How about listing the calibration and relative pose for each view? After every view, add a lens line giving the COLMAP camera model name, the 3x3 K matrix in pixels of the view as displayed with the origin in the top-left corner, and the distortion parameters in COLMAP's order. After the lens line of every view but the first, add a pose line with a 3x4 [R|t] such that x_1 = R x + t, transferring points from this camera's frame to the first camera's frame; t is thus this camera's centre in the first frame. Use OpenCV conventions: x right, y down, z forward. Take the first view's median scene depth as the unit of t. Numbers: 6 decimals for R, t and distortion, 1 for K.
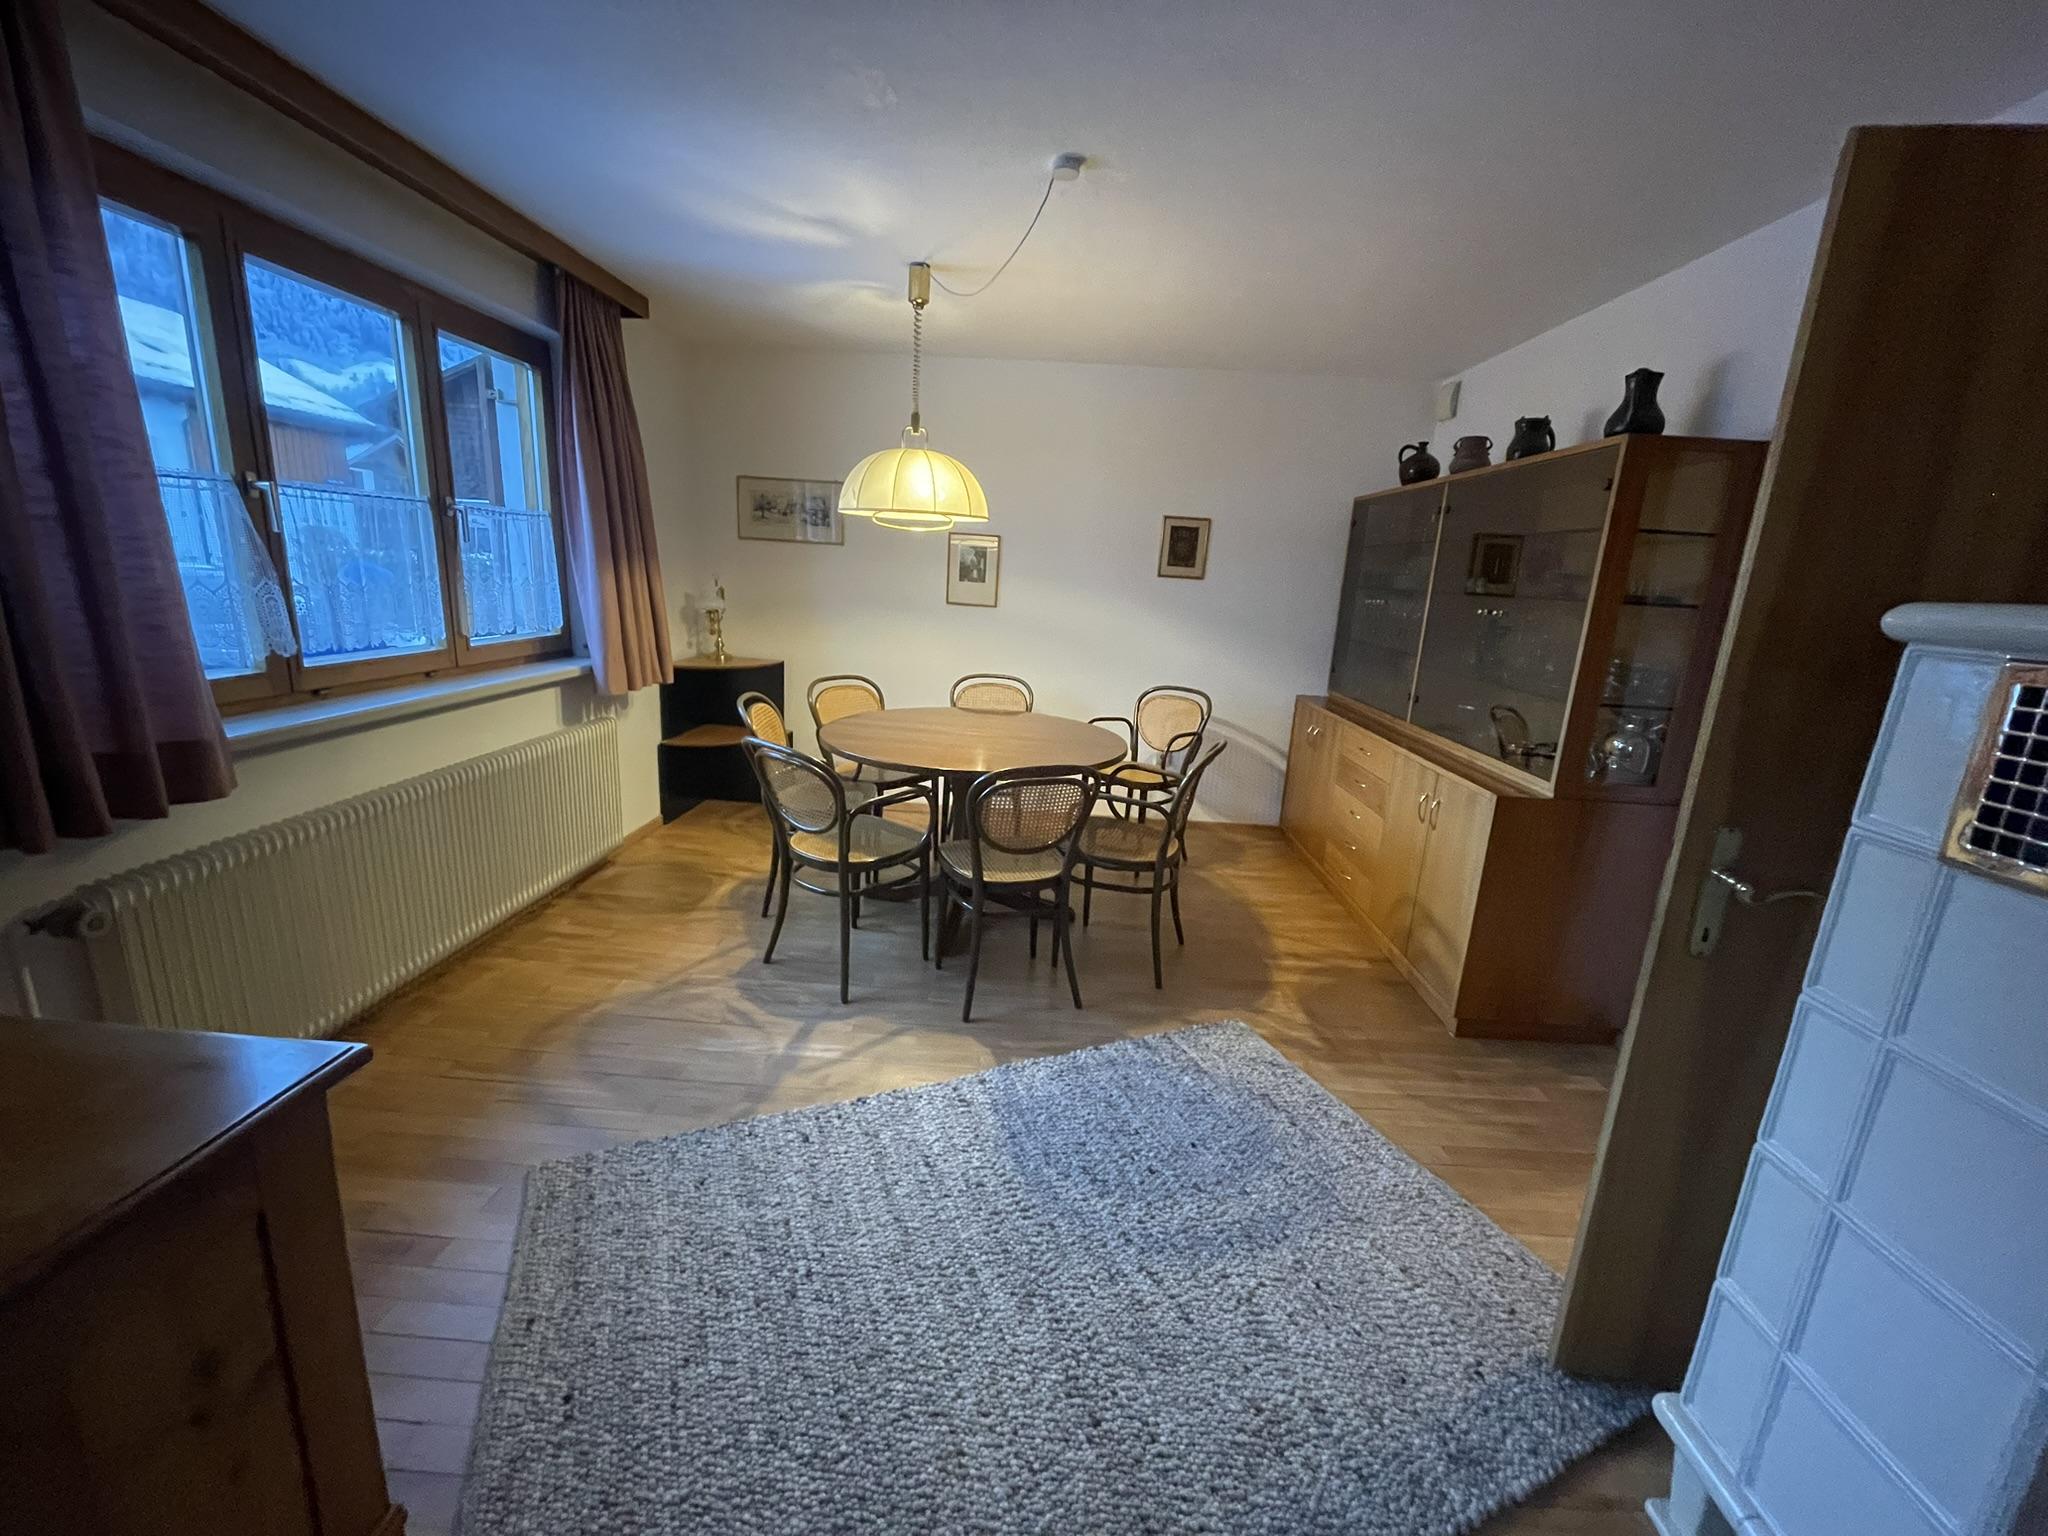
lens RADIAL K [[821.4, 0, 1023.1], [0, 821.4, 767.9], [0, 0, 1]] dist [0.000505, 0.000039]
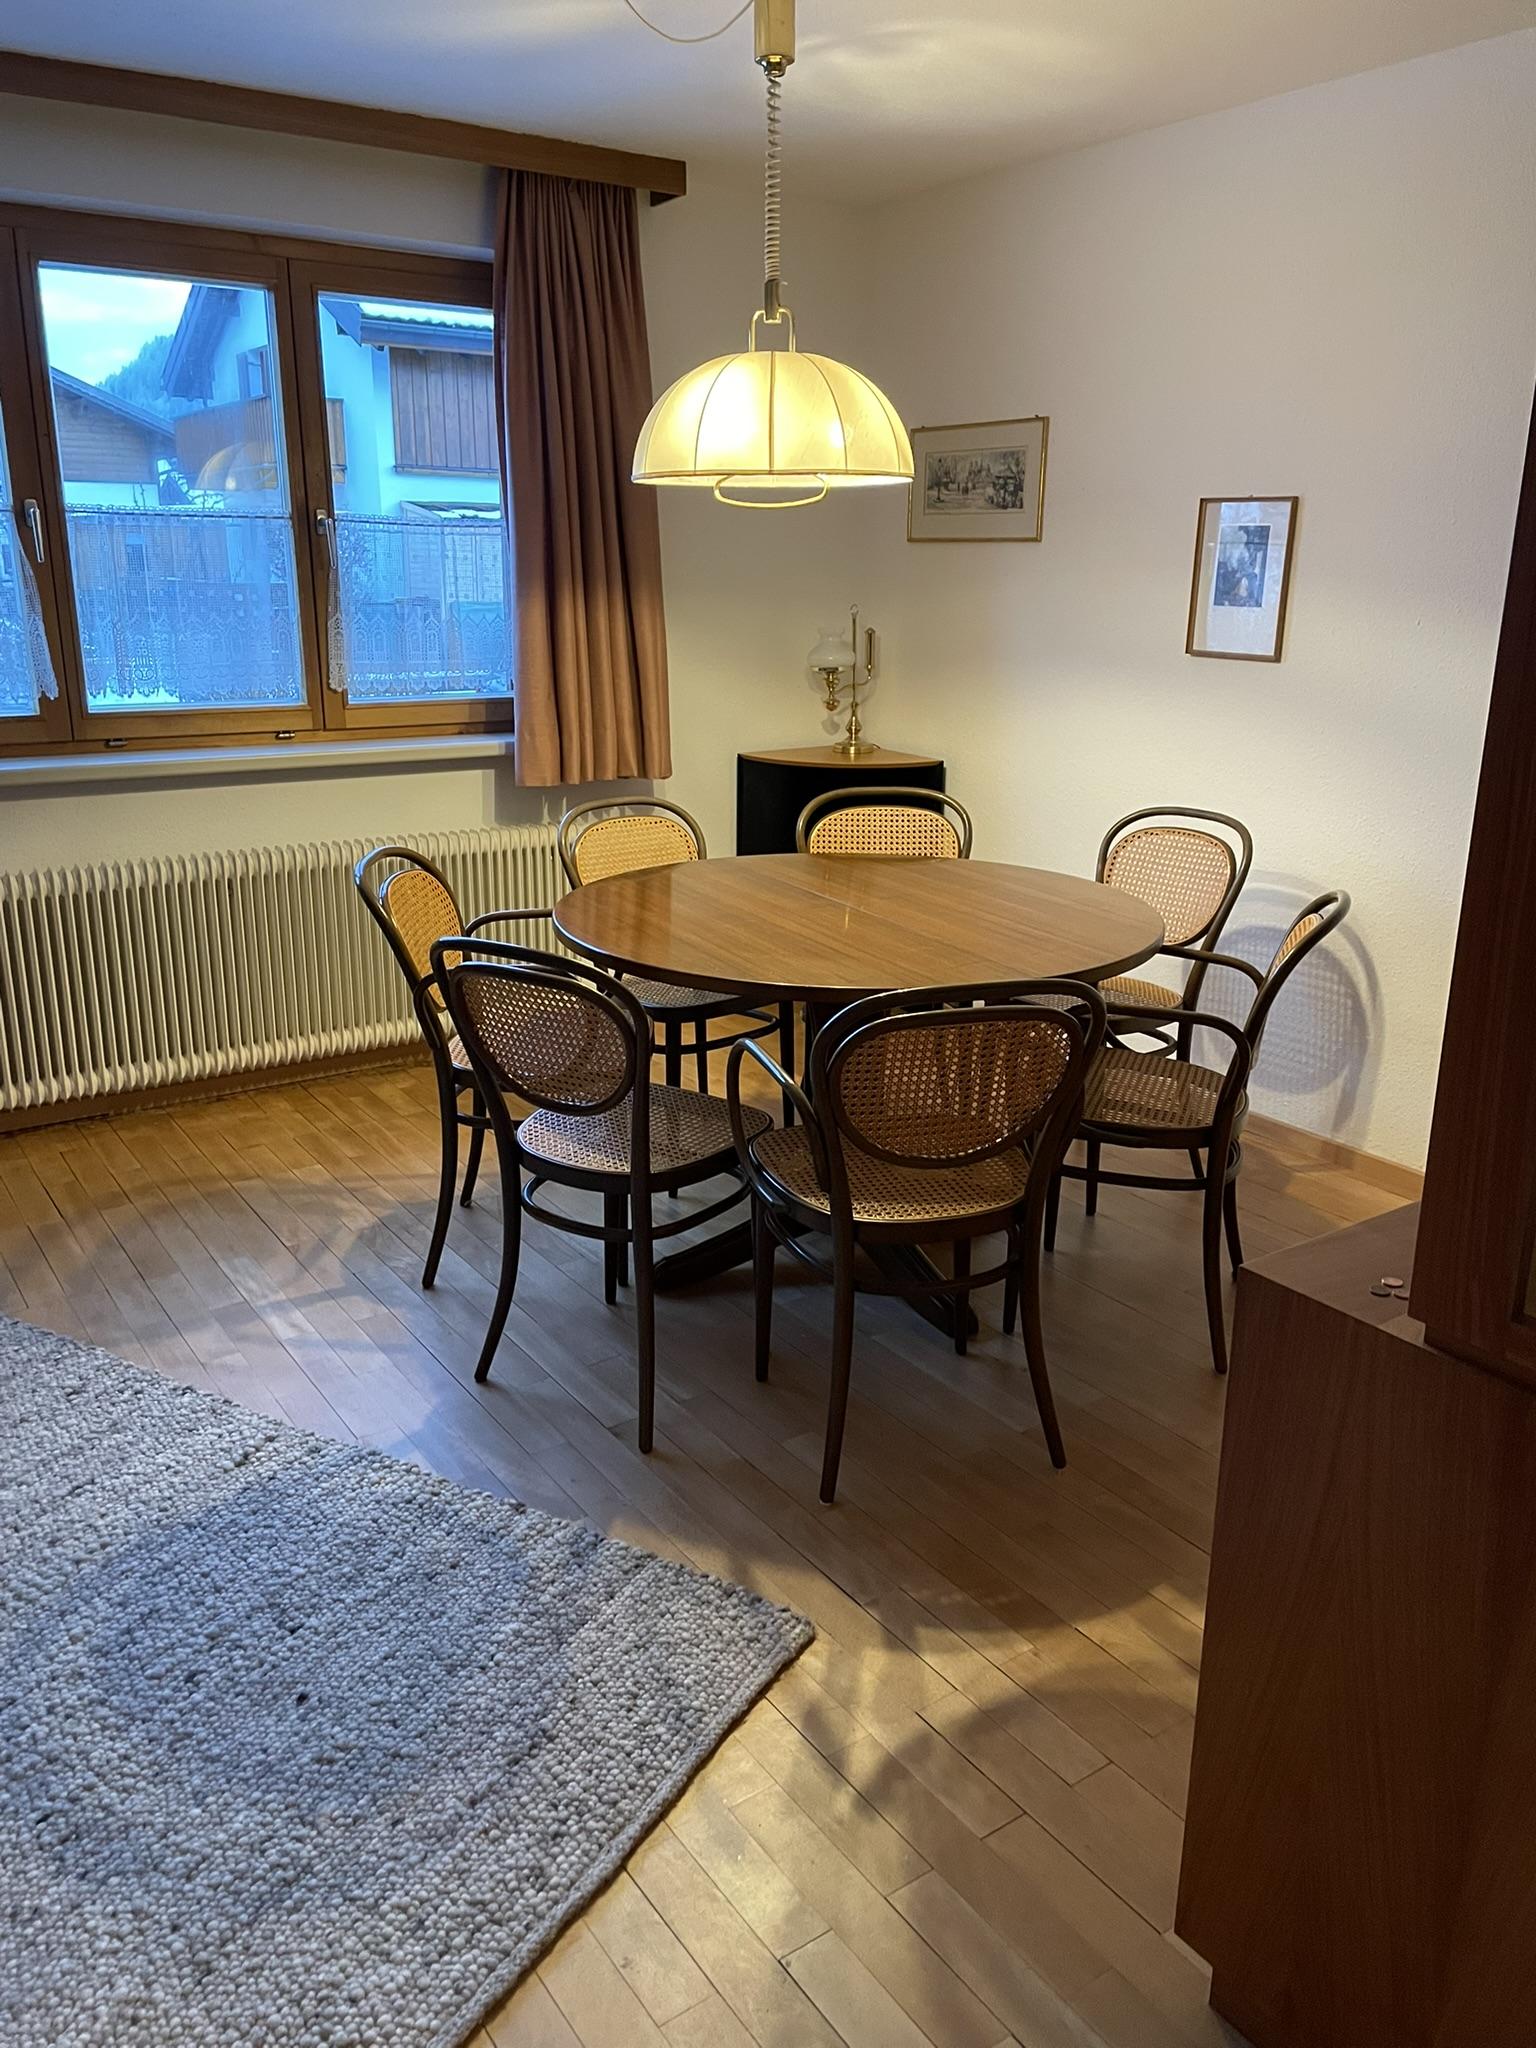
lens RADIAL K [[1537.5, 0, 768.3], [0, 1537.5, 1016.1], [0, 0, 1]] dist [0.043840, -0.039528]
pose [[0.598271, 0.178613, -0.781134, 0.728804], [-0.166946, 0.981232, 0.096504, -0.063630], [0.783710, 0.072672, 0.616861, 0.422074]]
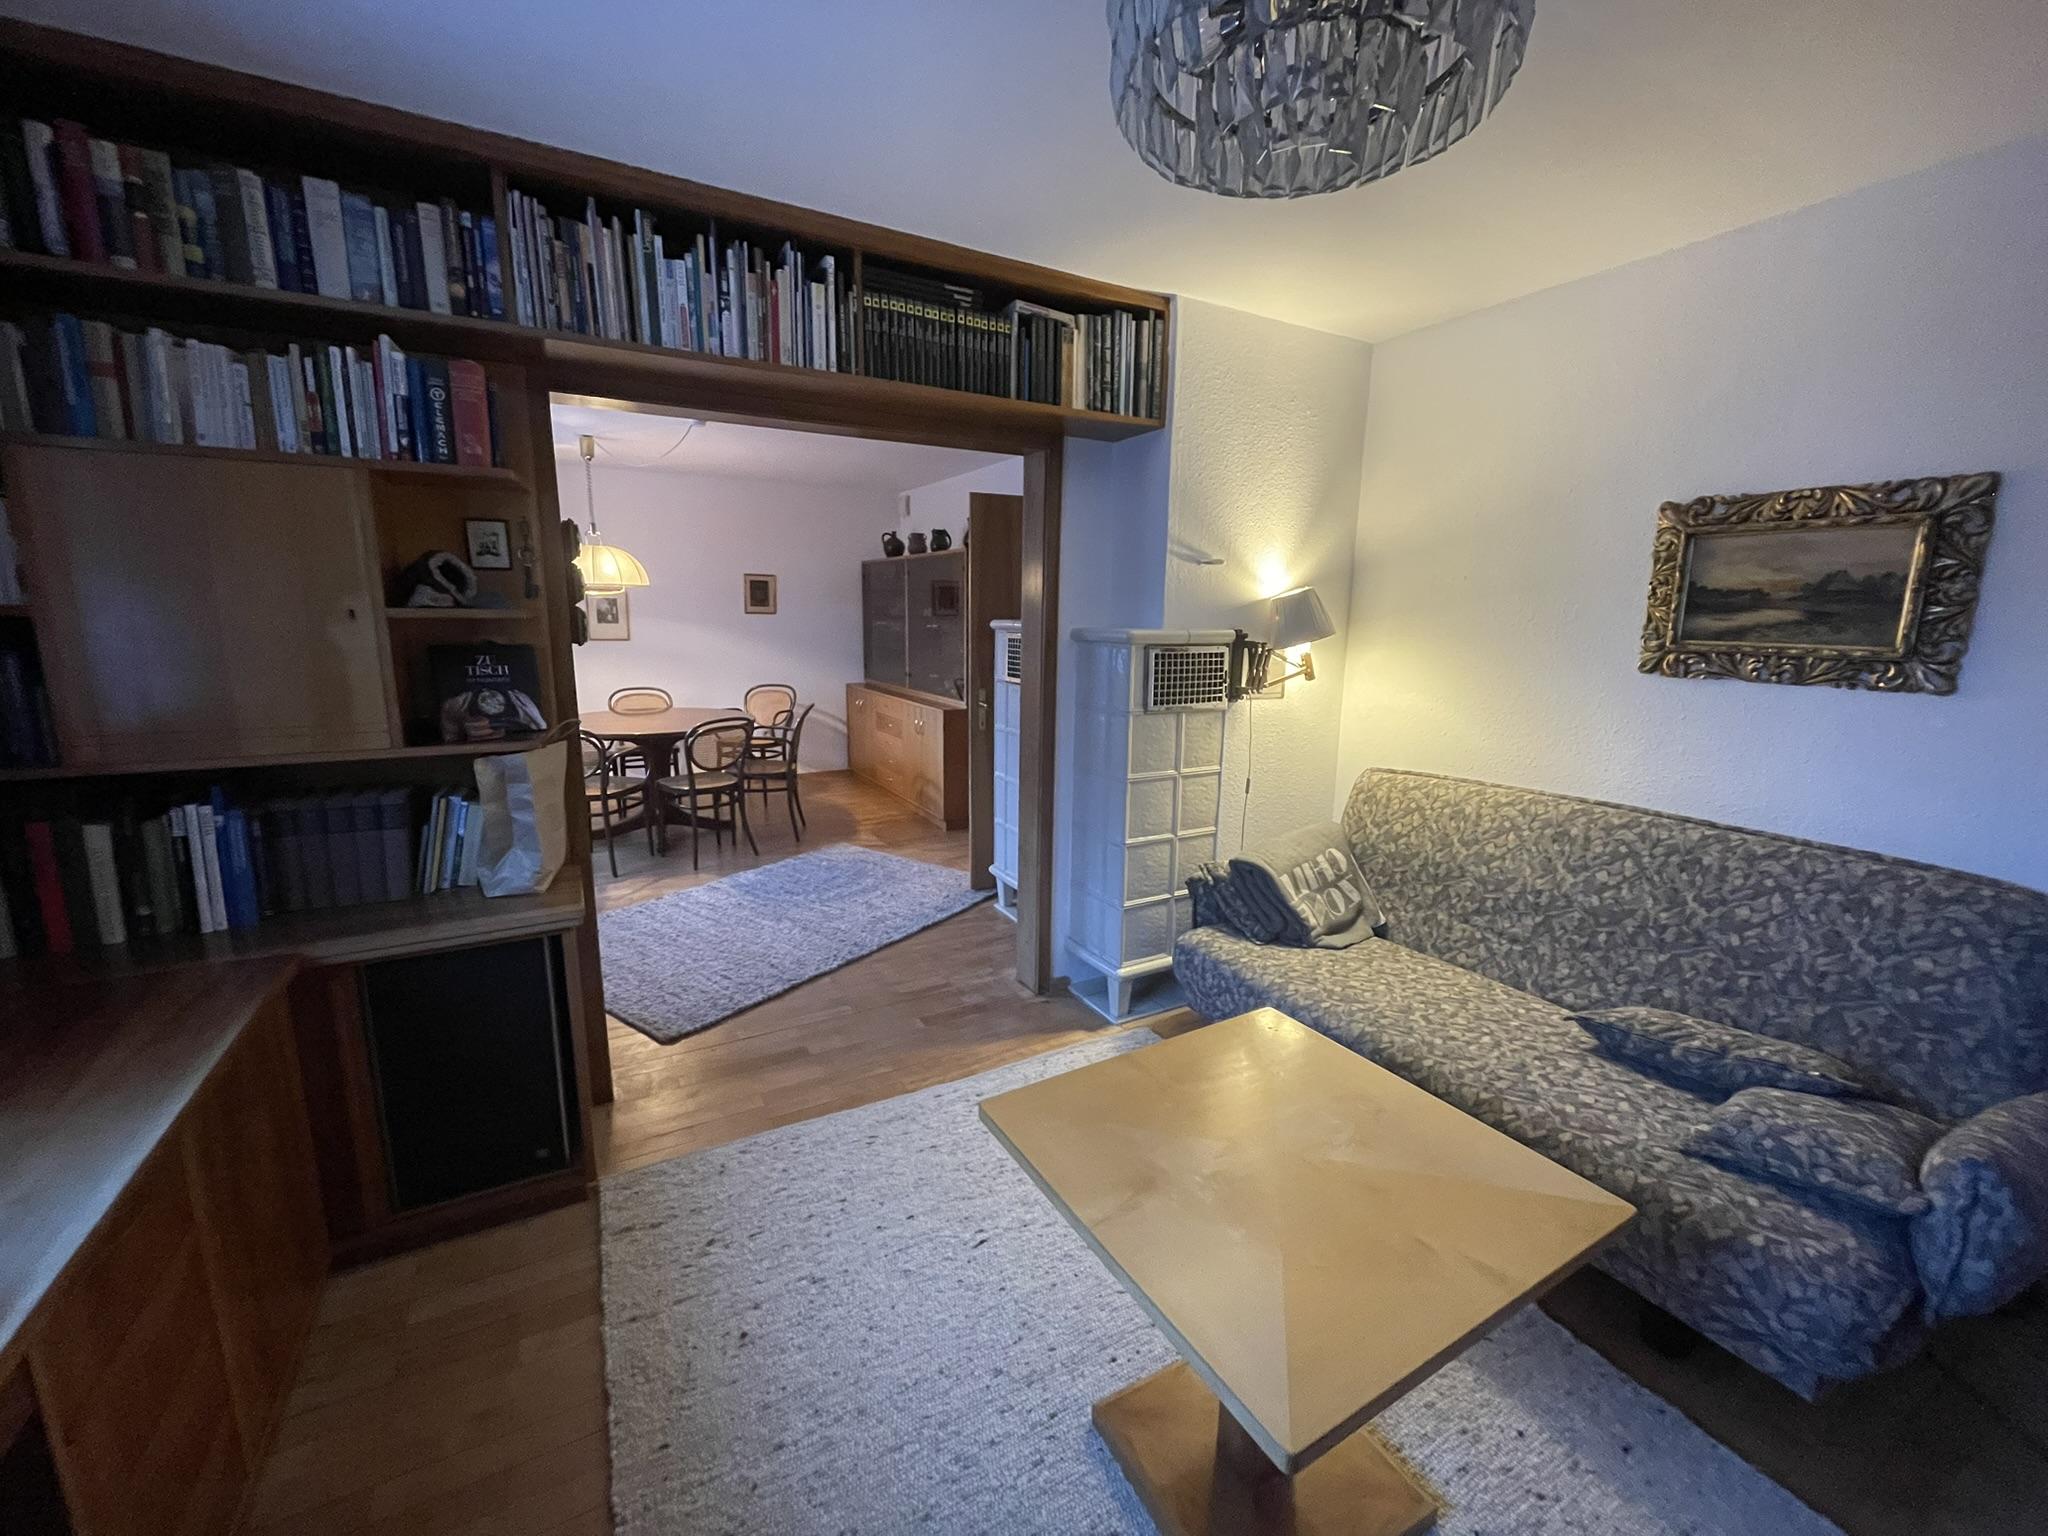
lens RADIAL K [[821.4, 0, 1028.3], [0, 821.4, 770.3], [0, 0, 1]] dist [0.000505, 0.000039]
pose [[0.852520, -0.138721, 0.503950, -0.282696], [0.151400, 0.988344, 0.015939, 0.154656], [-0.500287, 0.062710, 0.863586, -0.795430]]
